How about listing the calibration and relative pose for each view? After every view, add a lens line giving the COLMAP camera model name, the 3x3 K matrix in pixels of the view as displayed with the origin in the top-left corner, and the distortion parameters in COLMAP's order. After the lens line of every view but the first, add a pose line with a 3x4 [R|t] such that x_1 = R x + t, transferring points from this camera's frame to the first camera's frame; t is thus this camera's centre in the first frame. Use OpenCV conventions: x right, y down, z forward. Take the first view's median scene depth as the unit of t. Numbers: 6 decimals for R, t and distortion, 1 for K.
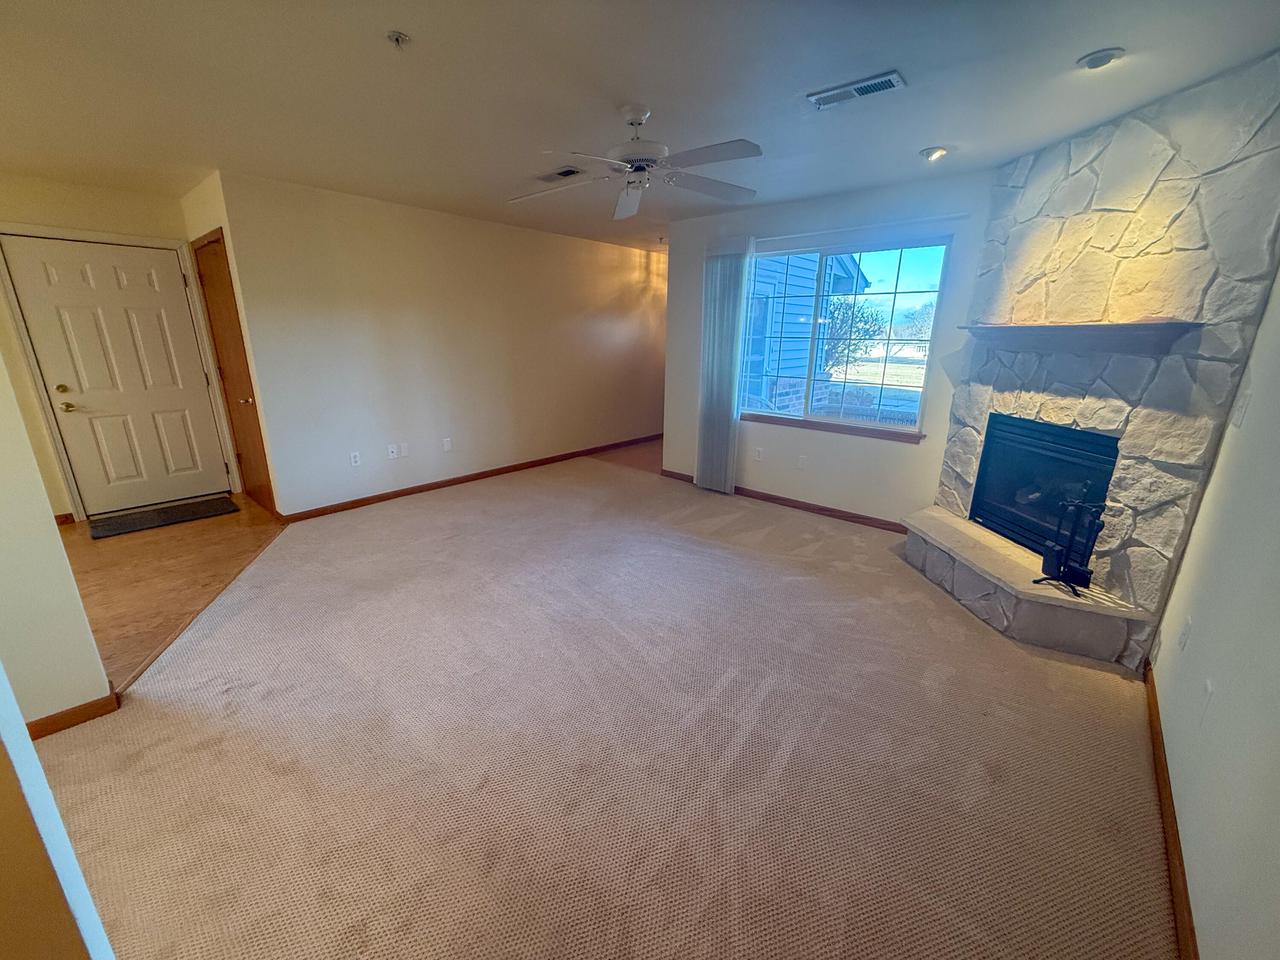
lens RADIAL K [[508.5, 0, 636.5], [0, 508.5, 478.4], [0, 0, 1]] dist [-0.000622, 0.000636]
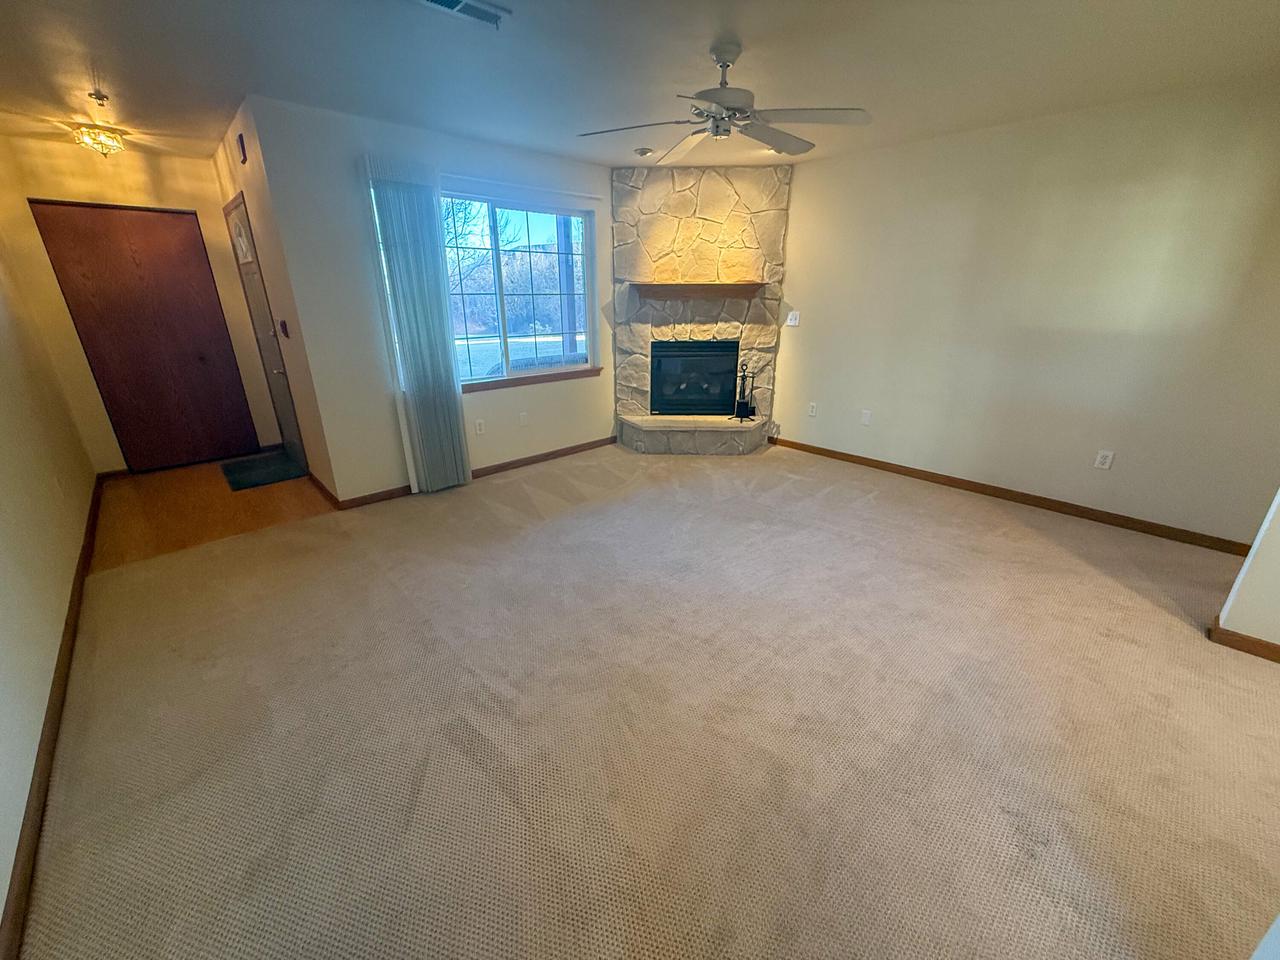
lens RADIAL K [[508.5, 0, 637.6], [0, 508.5, 478.6], [0, 0, 1]] dist [-0.000622, 0.000636]
pose [[0.098824, -0.352312, 0.930651, -0.976670], [0.276346, 0.908159, 0.314452, -0.276322], [-0.955964, 0.226106, 0.187108, 0.946537]]
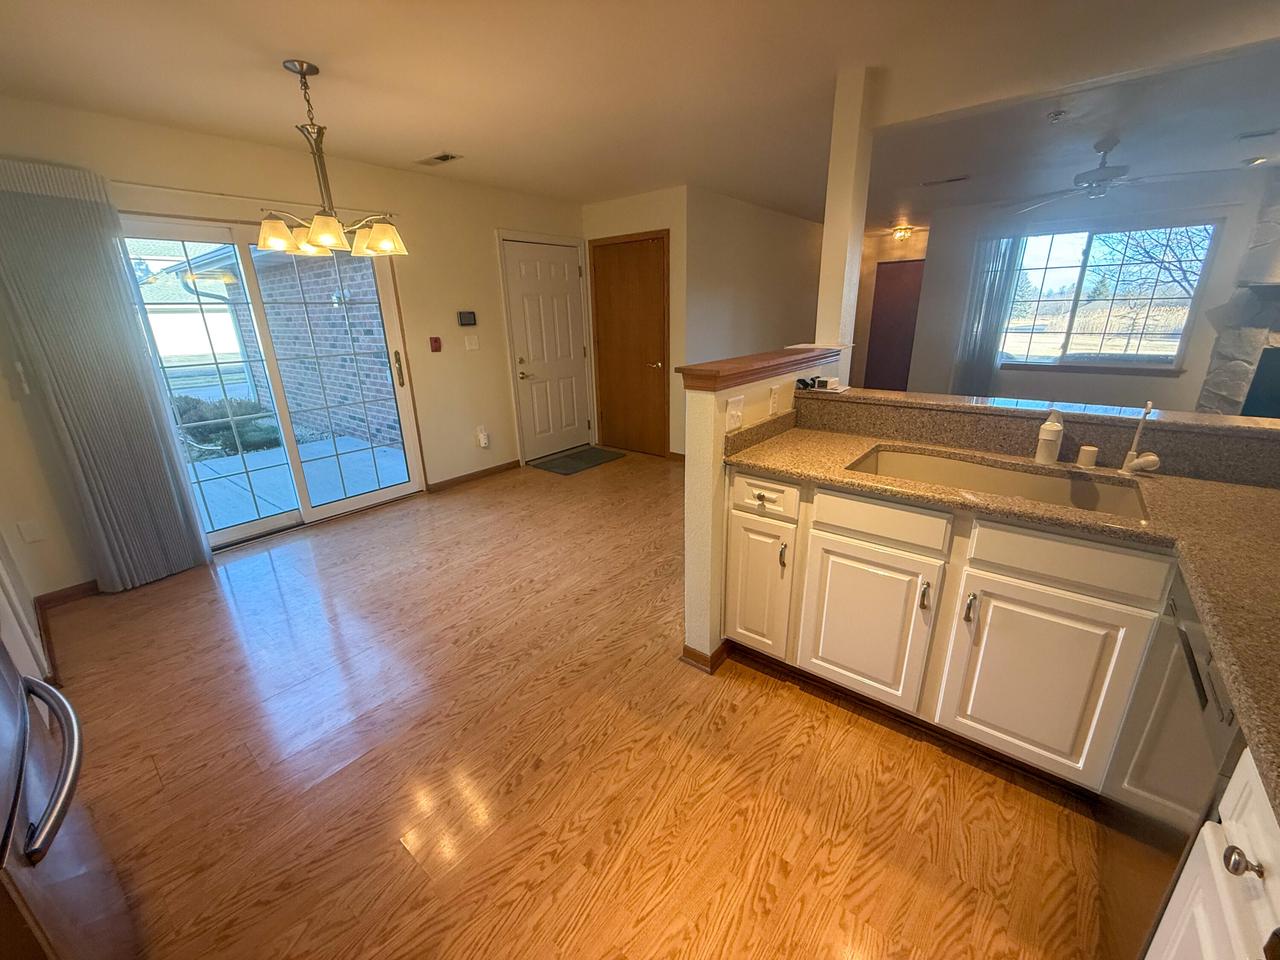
lens RADIAL K [[508.5, 0, 634.2], [0, 508.5, 480.0], [0, 0, 1]] dist [-0.000622, 0.000636]
pose [[0.998815, -0.043490, 0.021828, -1.186612], [0.042534, 0.998191, 0.042484, 0.108154], [-0.023637, -0.041505, 0.998859, -0.398215]]
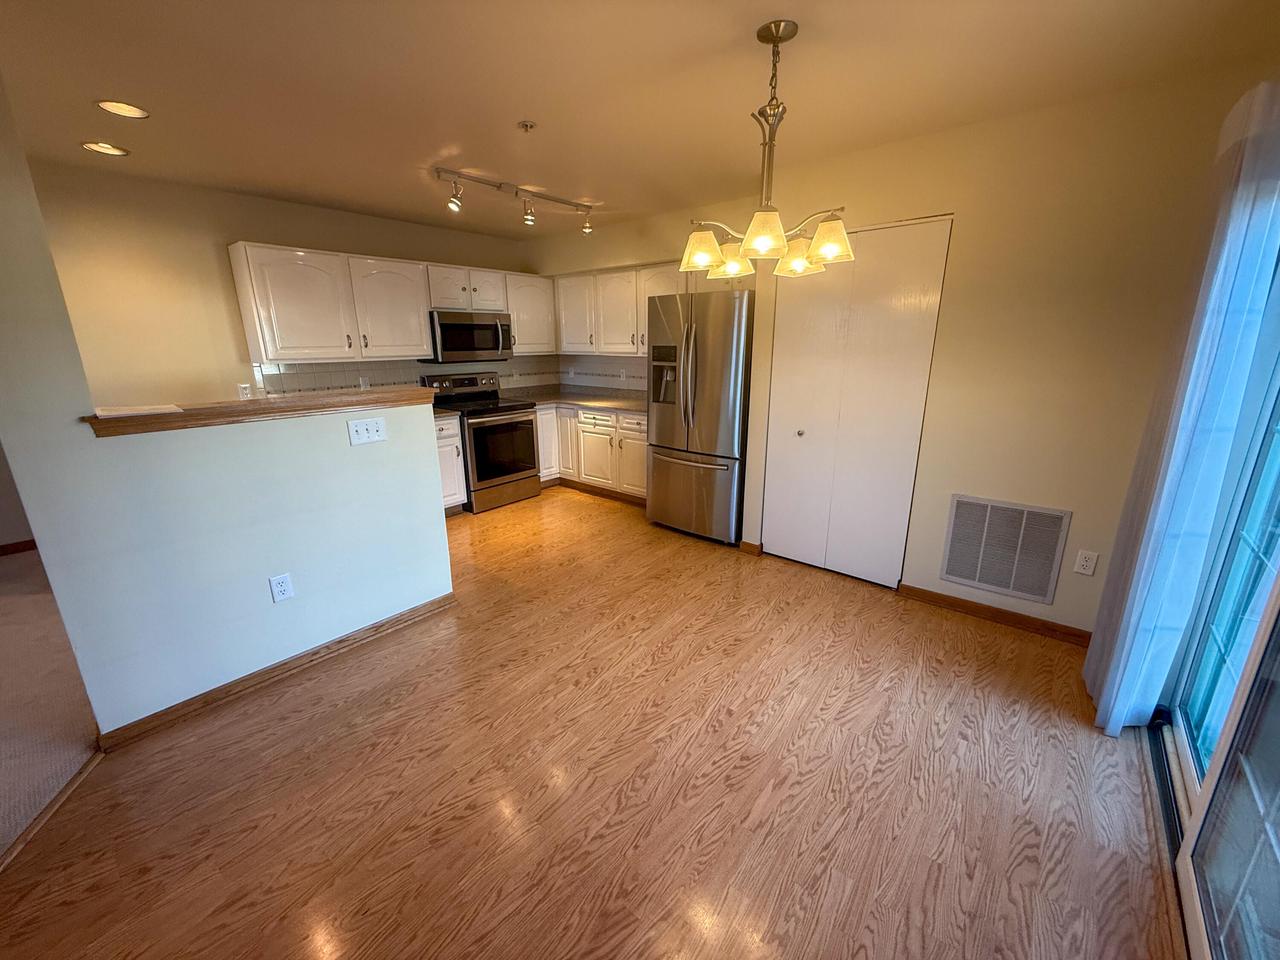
lens RADIAL K [[508.5, 0, 634.0], [0, 508.5, 478.1], [0, 0, 1]] dist [-0.000622, 0.000636]
pose [[-0.999729, 0.004243, -0.022878, -1.454179], [-0.008140, 0.857328, 0.514706, -0.350881], [0.021798, 0.514753, -0.857061, 1.151095]]
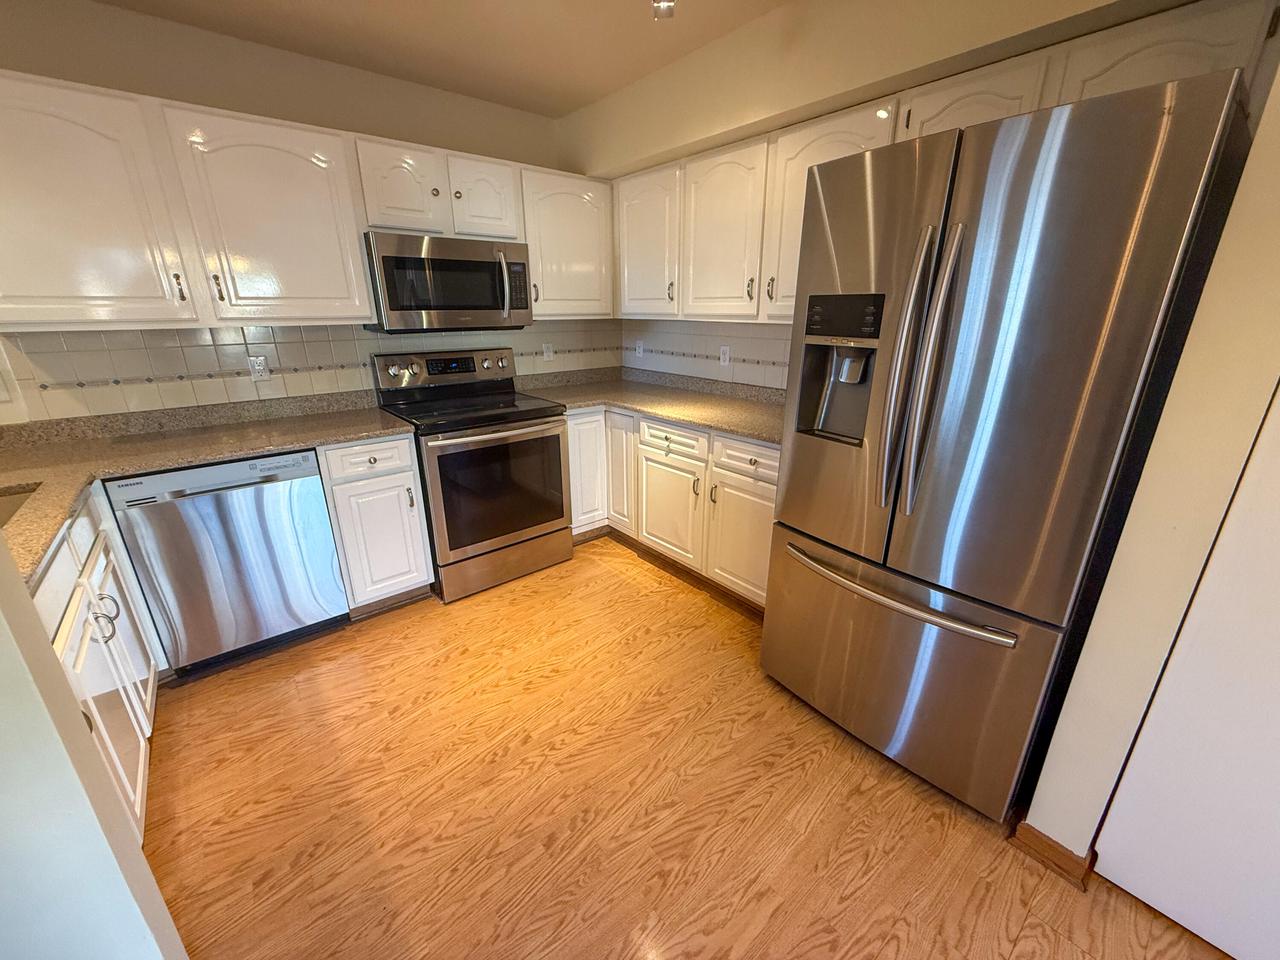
lens RADIAL K [[508.5, 0, 633.5], [0, 508.5, 481.0], [0, 0, 1]] dist [-0.000622, 0.000636]
pose [[-0.987712, -0.054443, 0.146494, -1.439742], [0.038788, 0.822633, 0.567248, -0.108580], [-0.151394, 0.565960, -0.810413, 0.389881]]
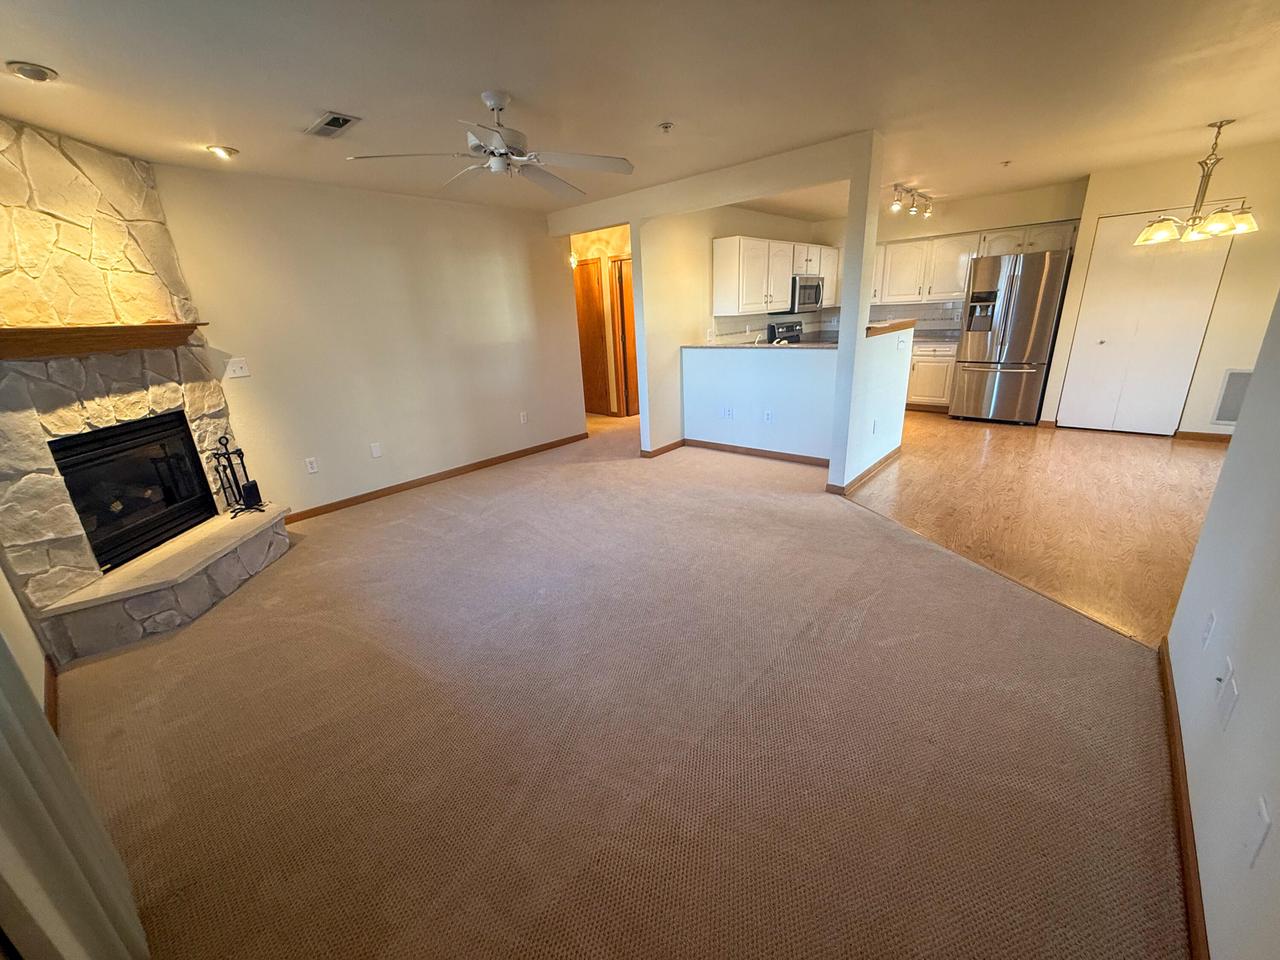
lens RADIAL K [[508.5, 0, 637.2], [0, 508.5, 478.7], [0, 0, 1]] dist [-0.000622, 0.000636]
pose [[-0.999048, 0.040196, 0.016976, -0.222864], [0.042782, 0.825827, 0.562299, -0.531406], [0.008583, 0.562489, -0.826760, 1.865510]]
